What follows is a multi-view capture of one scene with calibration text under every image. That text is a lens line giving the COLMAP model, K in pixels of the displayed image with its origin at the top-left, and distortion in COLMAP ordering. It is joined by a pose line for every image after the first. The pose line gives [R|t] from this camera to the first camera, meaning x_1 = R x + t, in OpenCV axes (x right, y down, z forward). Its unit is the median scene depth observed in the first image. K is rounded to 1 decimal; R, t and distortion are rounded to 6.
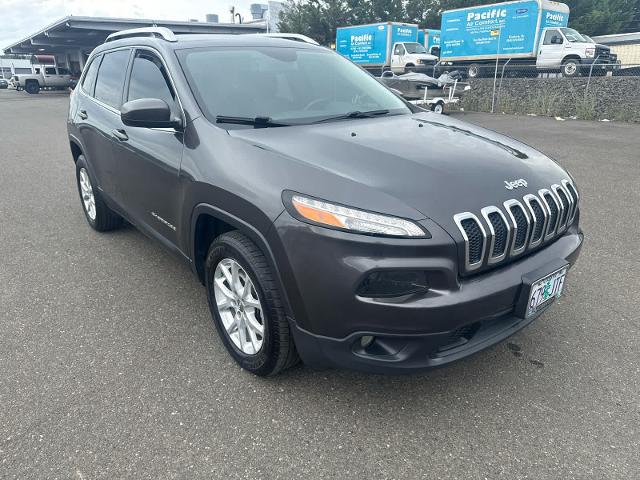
lens RADIAL K [[463.4, 0, 323.9], [0, 463.4, 247.7], [0, 0, 1]] dist [0.016582, -0.008234]
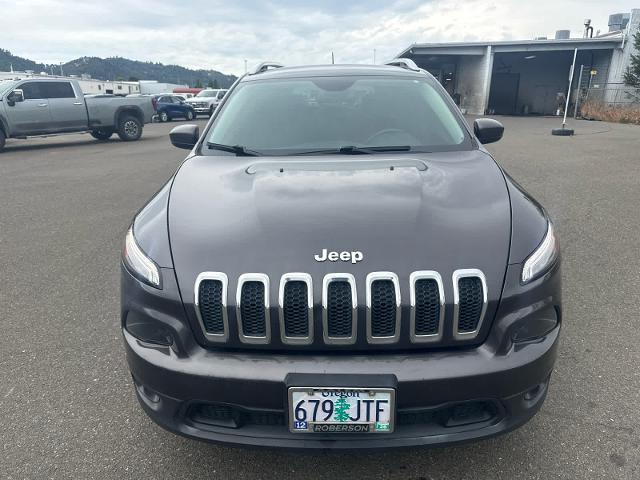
lens RADIAL K [[463.4, 0, 323.9], [0, 463.4, 247.7], [0, 0, 1]] dist [0.016582, -0.008234]
pose [[0.755504, 0.202332, -0.623118, 0.727034], [-0.225227, 0.973358, 0.042979, -0.150391], [0.615212, 0.107872, 0.780946, 0.337057]]
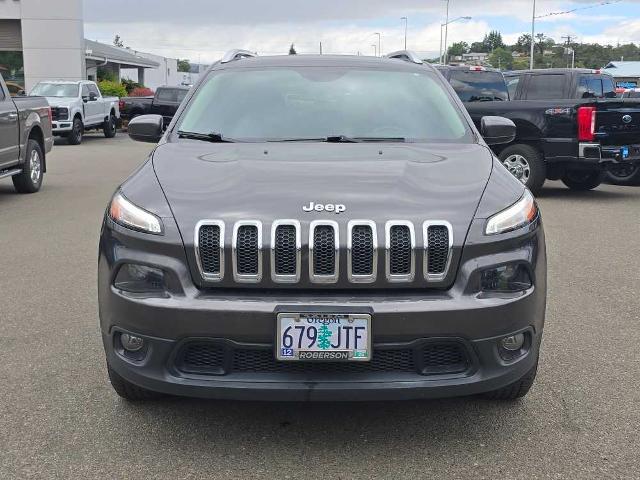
lens RADIAL K [[870.2, 0, 340.9], [0, 870.2, 239.6], [0, 0, 1]] dist [0.073900, -0.042477]
pose [[0.780976, 0.104415, -0.615772, 1.204098], [-0.240146, 0.960334, -0.141733, 0.115853], [0.576547, 0.258565, 0.775072, -0.169517]]
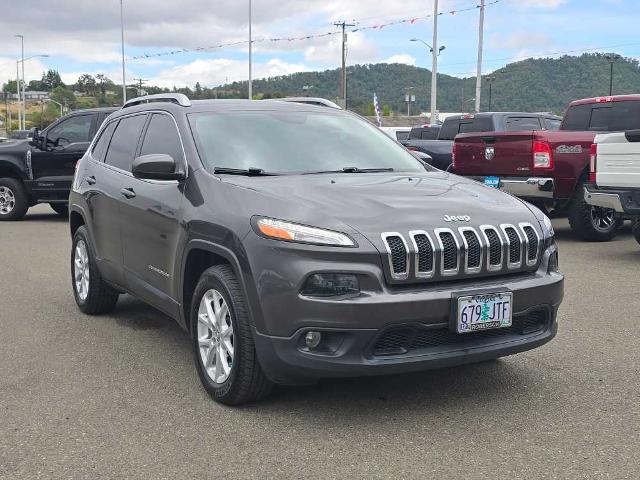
lens RADIAL K [[870.2, 0, 340.9], [0, 870.2, 239.6], [0, 0, 1]] dist [0.073900, -0.042477]
pose [[0.987965, 0.014985, -0.153949, 0.389470], [-0.055385, 0.963574, -0.261646, 0.410184], [0.144420, 0.267023, 0.952807, -0.891027]]
